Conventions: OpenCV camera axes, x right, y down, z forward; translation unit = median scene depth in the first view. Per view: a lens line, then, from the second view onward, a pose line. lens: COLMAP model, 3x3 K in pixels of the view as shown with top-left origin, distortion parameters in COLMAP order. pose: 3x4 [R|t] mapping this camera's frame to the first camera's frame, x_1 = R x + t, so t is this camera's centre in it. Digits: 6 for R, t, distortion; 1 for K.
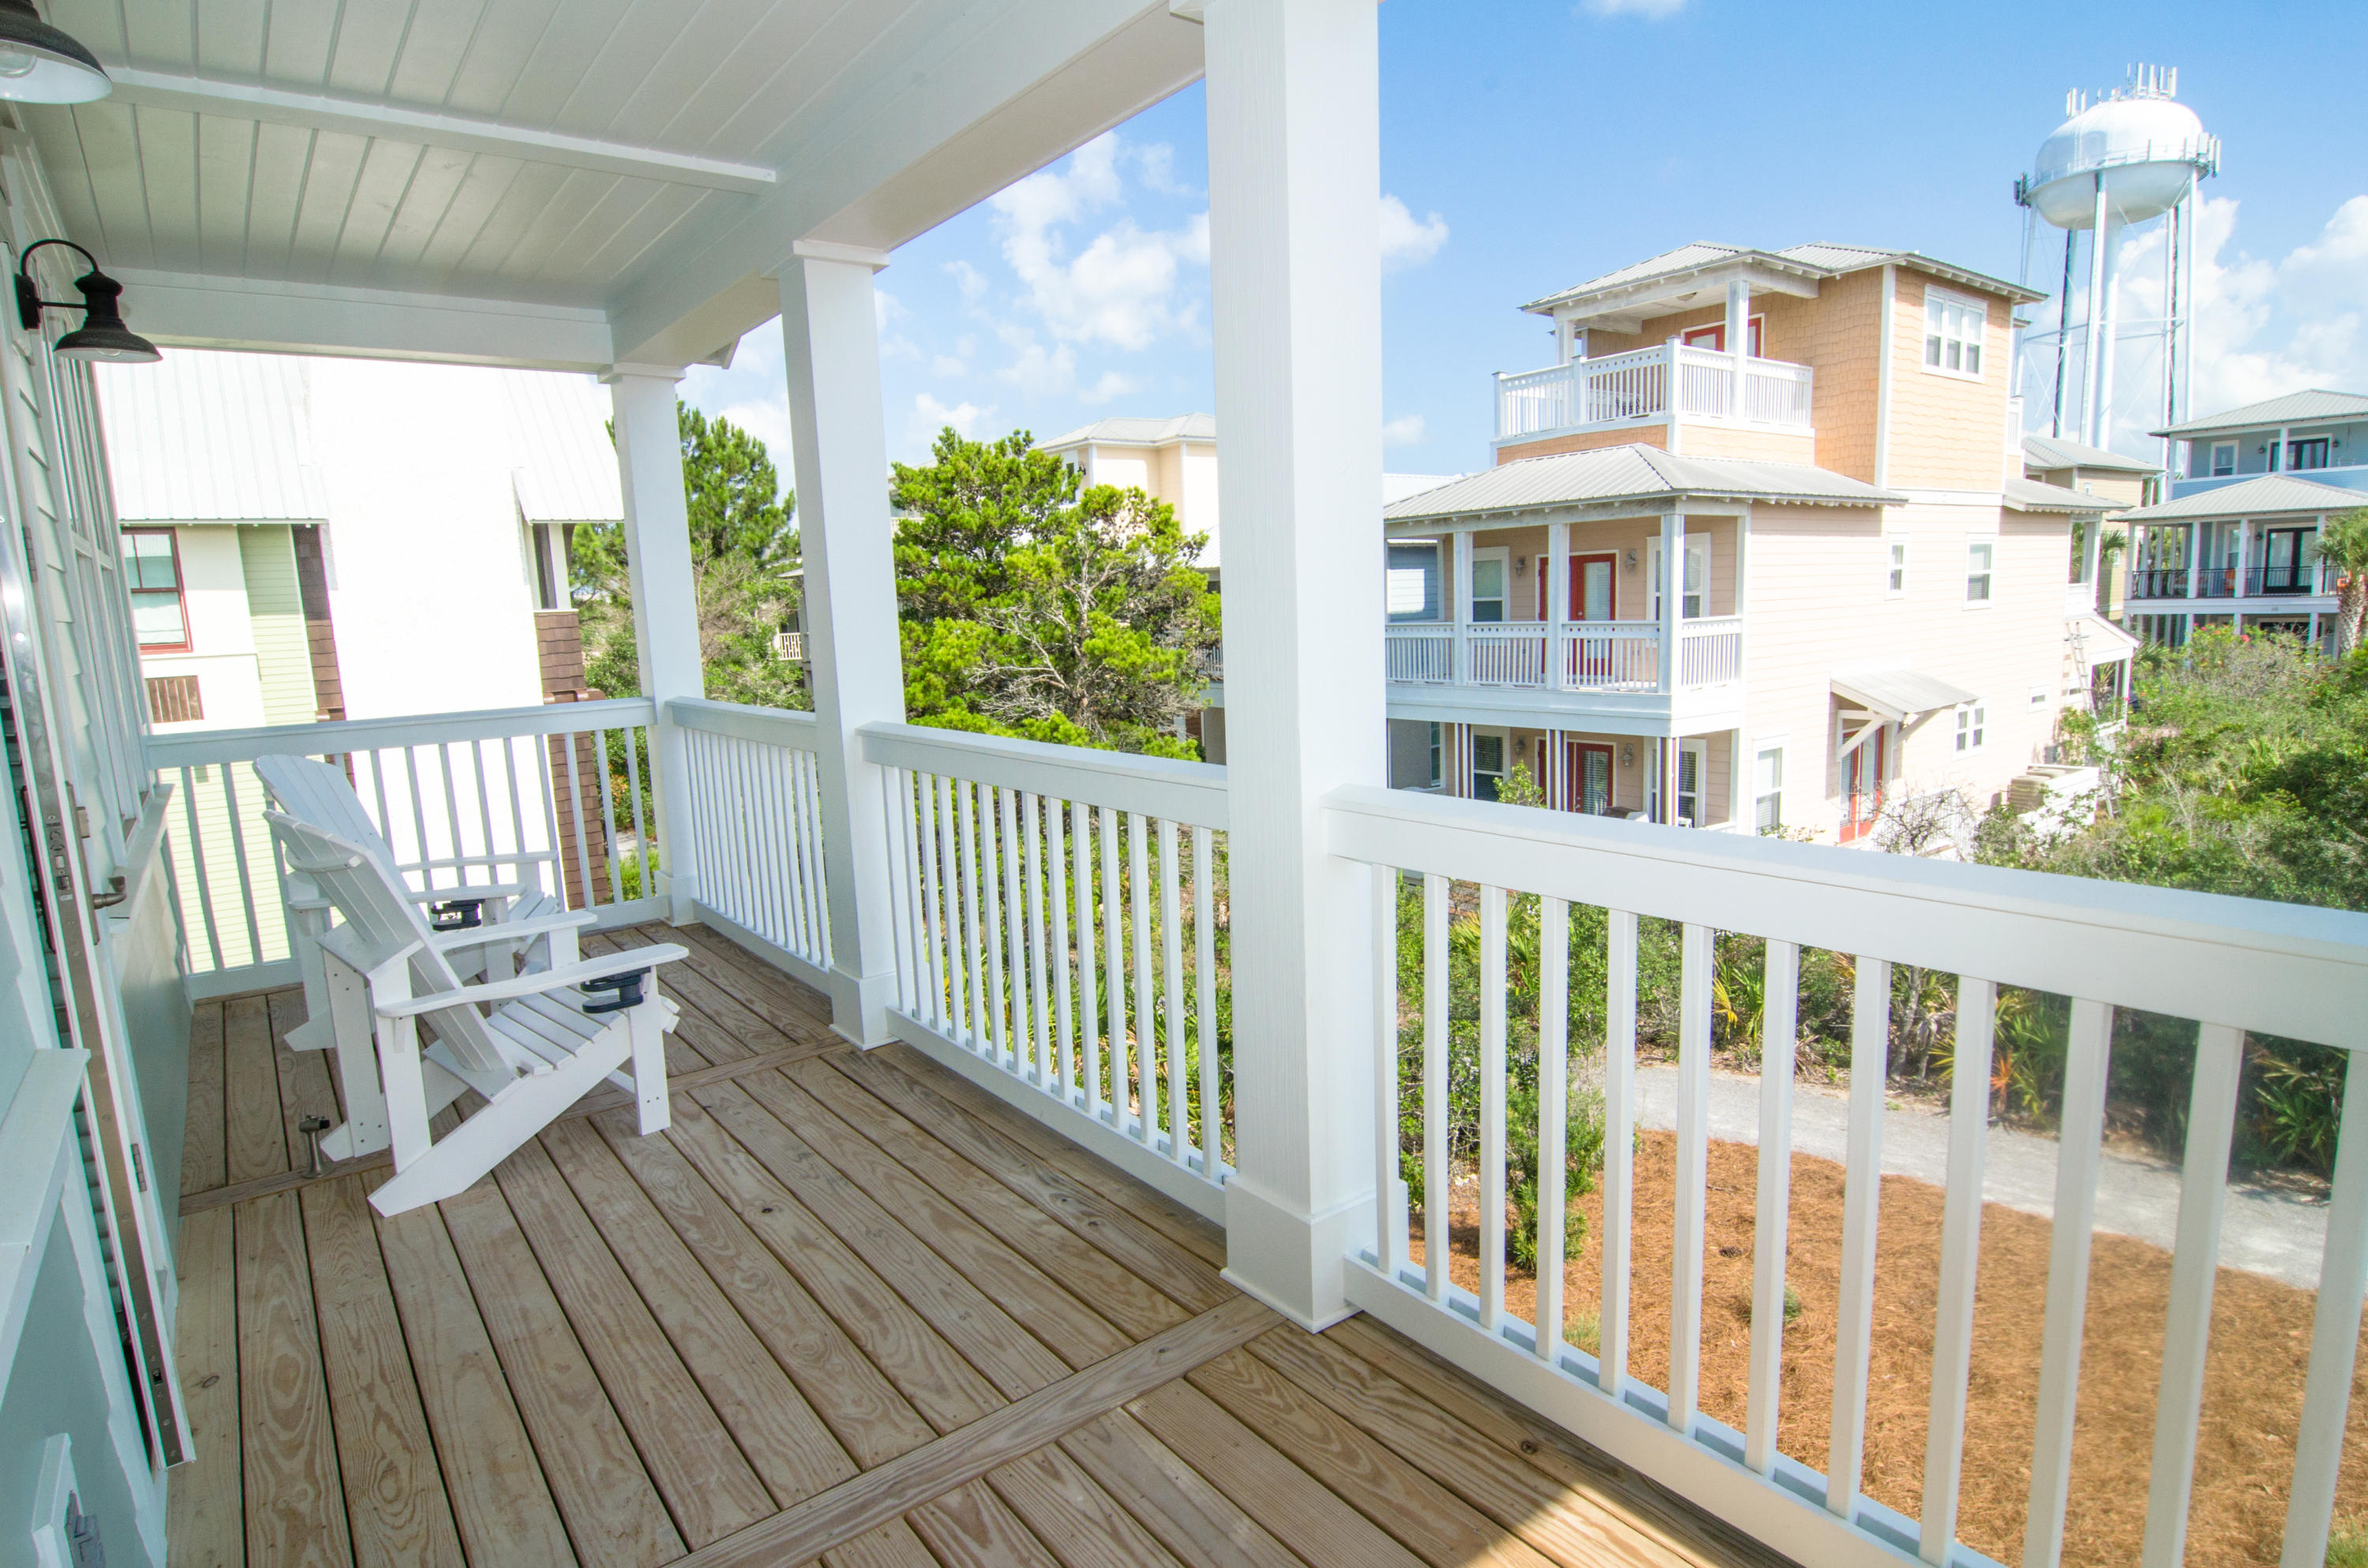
lens RADIAL K [[1265.5, 0, 1187.4], [0, 1265.5, 790.9], [0, 0, 1]] dist [-0.027380, -0.001807]
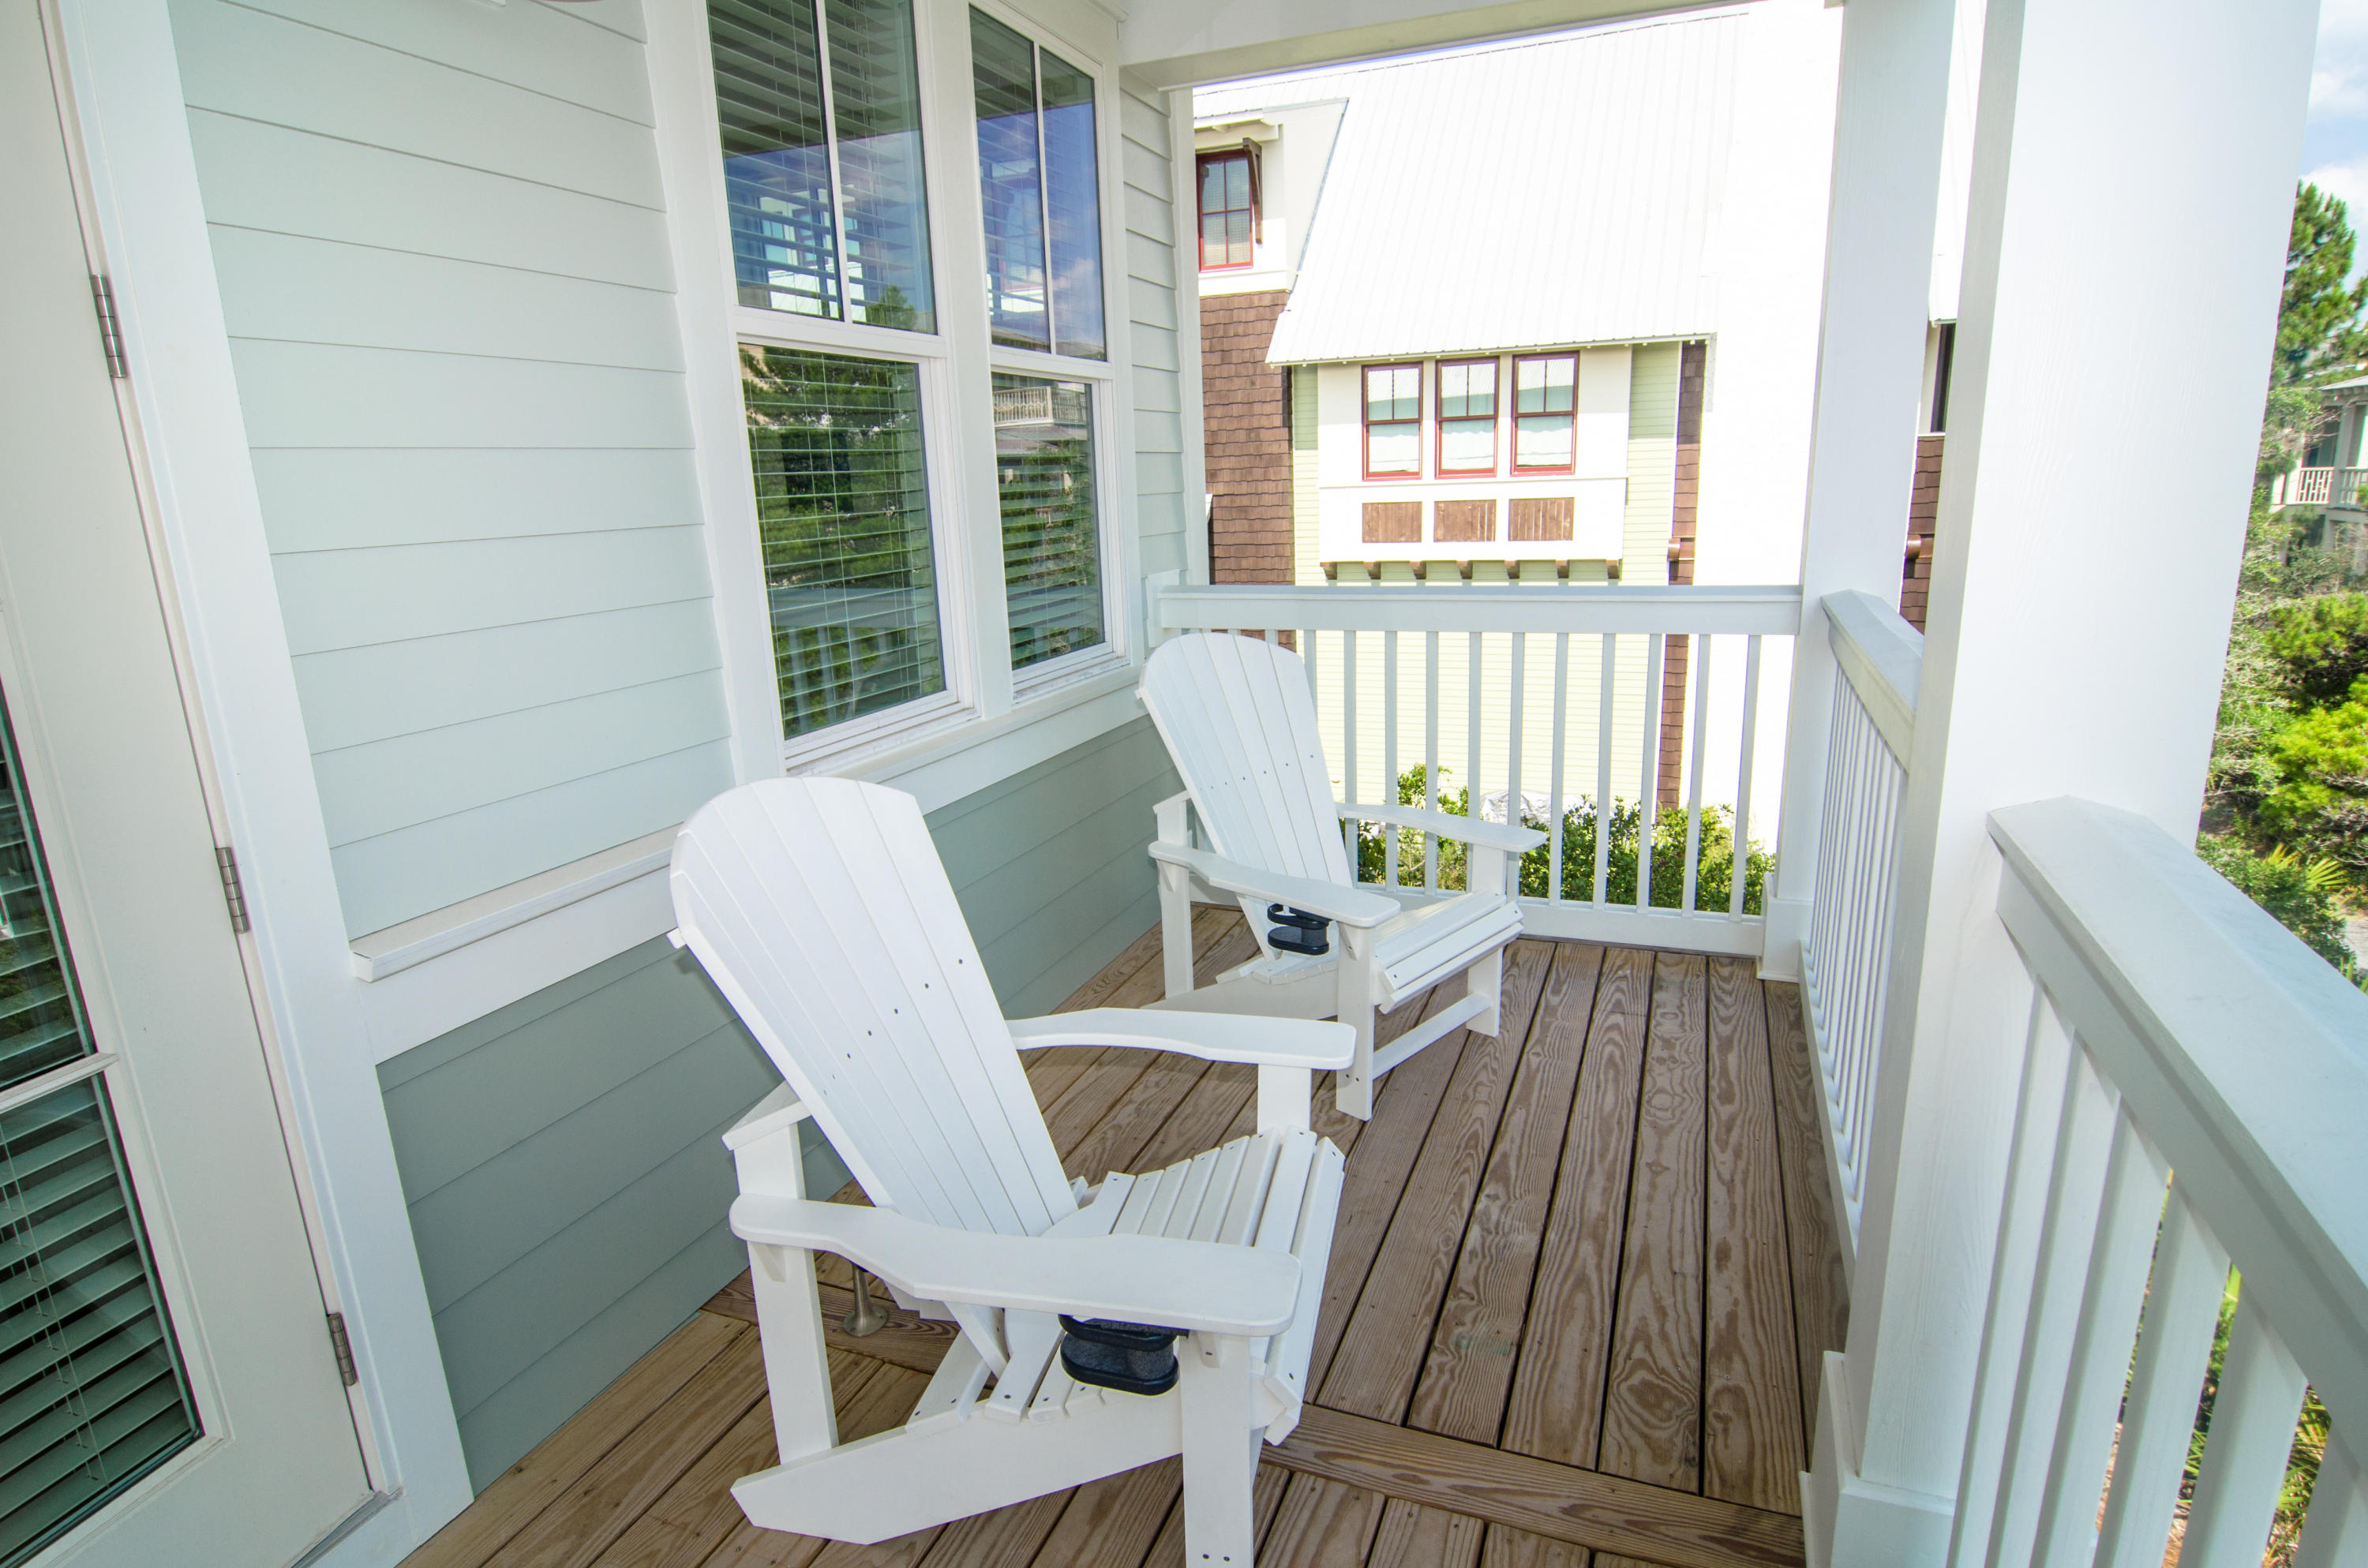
lens RADIAL K [[1265.5, 0, 1188.2], [0, 1265.5, 791.2], [0, 0, 1]] dist [-0.027380, -0.001807]
pose [[0.506303, 0.227054, -0.831928, -0.026704], [-0.113058, 0.973866, 0.196986, -0.024371], [0.854913, -0.005679, 0.518741, 0.171986]]
